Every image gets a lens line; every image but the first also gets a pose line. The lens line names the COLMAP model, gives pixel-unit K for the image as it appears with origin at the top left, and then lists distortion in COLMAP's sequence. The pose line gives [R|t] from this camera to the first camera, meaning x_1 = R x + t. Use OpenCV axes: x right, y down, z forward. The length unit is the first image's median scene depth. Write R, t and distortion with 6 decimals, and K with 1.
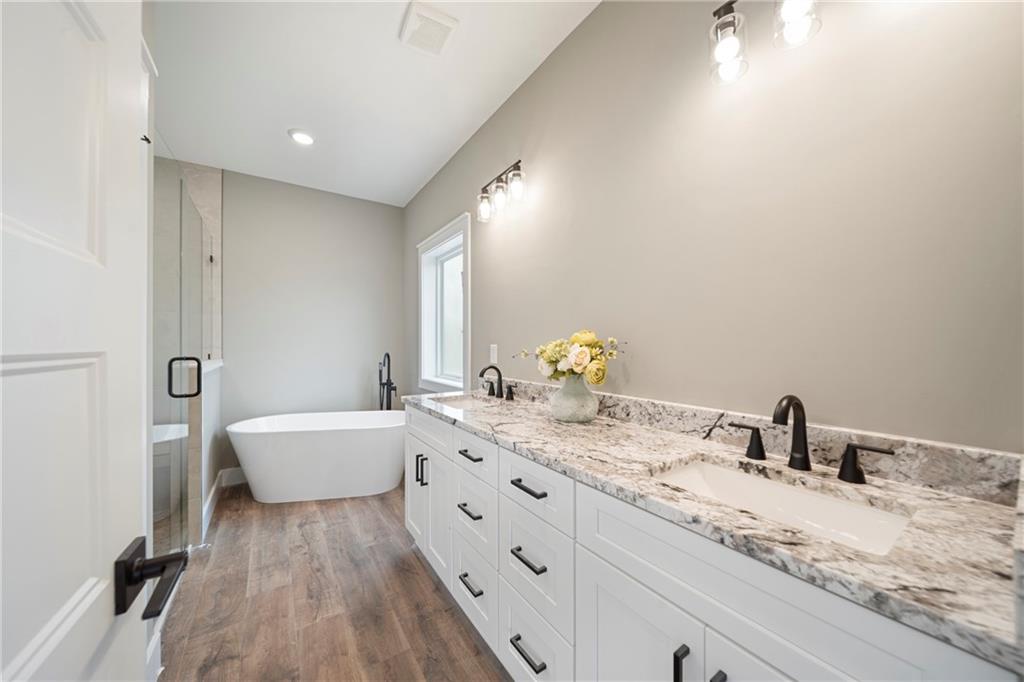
lens RADIAL K [[356.3, 0, 511.0], [0, 356.3, 345.7], [0, 0, 1]] dist [-0.002082, -0.000128]
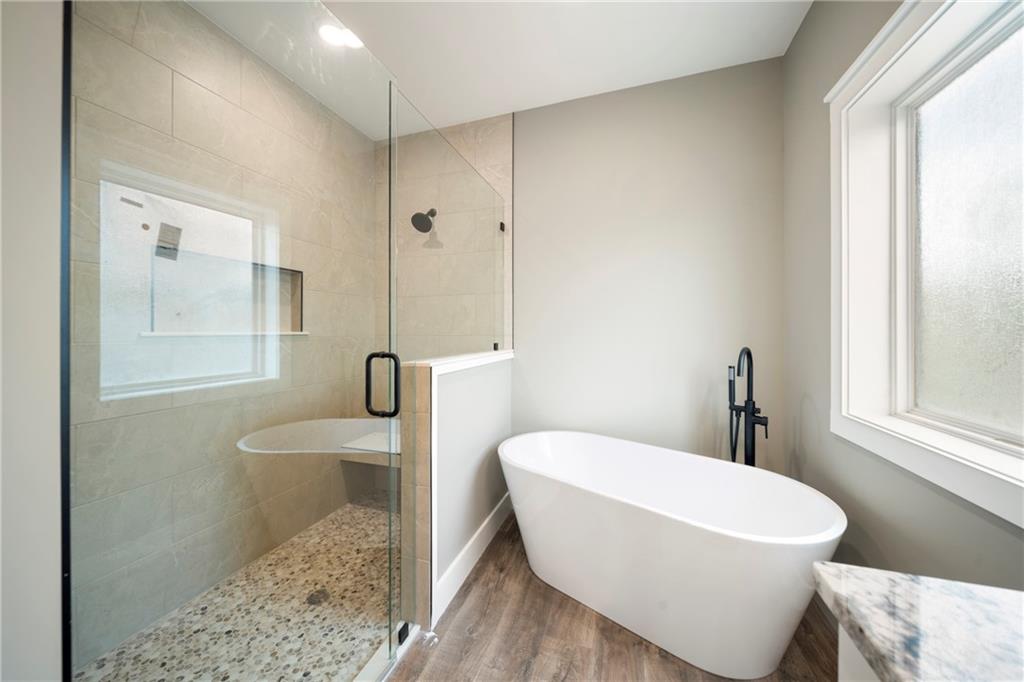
lens RADIAL K [[356.3, 0, 510.4], [0, 356.3, 334.5], [0, 0, 1]] dist [-0.002082, -0.000128]
pose [[0.607035, 0.003047, -0.794669, -0.180120], [0.003619, 0.999972, 0.006599, -0.002096], [0.794667, -0.006881, 0.607007, 0.515494]]
